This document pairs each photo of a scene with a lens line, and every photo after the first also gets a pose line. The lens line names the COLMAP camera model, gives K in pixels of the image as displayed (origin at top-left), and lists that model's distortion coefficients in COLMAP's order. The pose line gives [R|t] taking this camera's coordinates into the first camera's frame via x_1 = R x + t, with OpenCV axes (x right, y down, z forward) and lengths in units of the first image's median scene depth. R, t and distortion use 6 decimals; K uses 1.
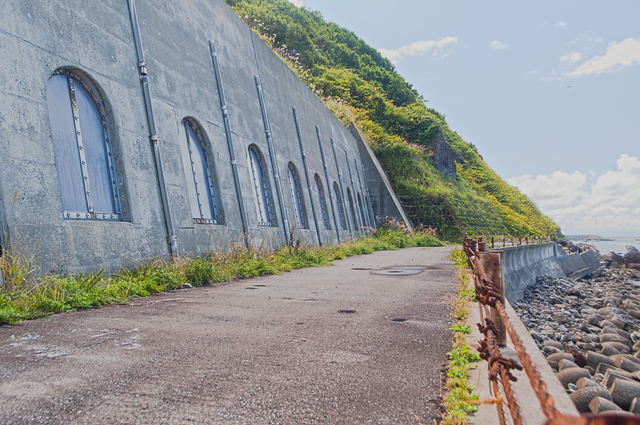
lens RADIAL K [[501.9, 0, 320.0], [0, 501.9, 212.5], [0, 0, 1]] dist [0.041000, 0.001024]
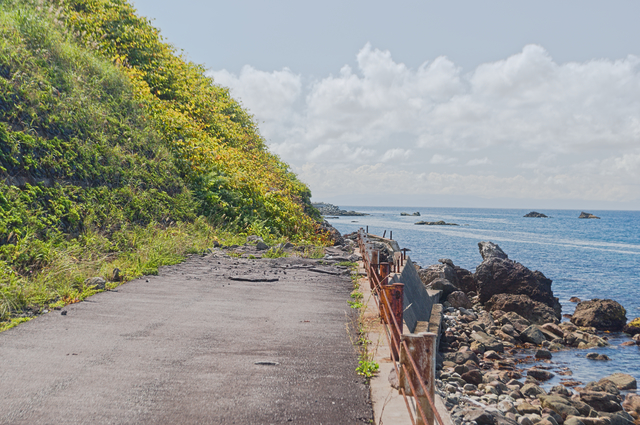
lens RADIAL K [[1154.6, 0, 320.0], [0, 1154.6, 212.5], [0, 0, 1]] dist [0.007513, 0.021793]
pose [[0.876772, 0.004634, 0.480884, 0.113619], [-0.031367, 0.998375, 0.047570, 0.008839], [-0.479883, -0.056792, 0.875493, 0.347482]]
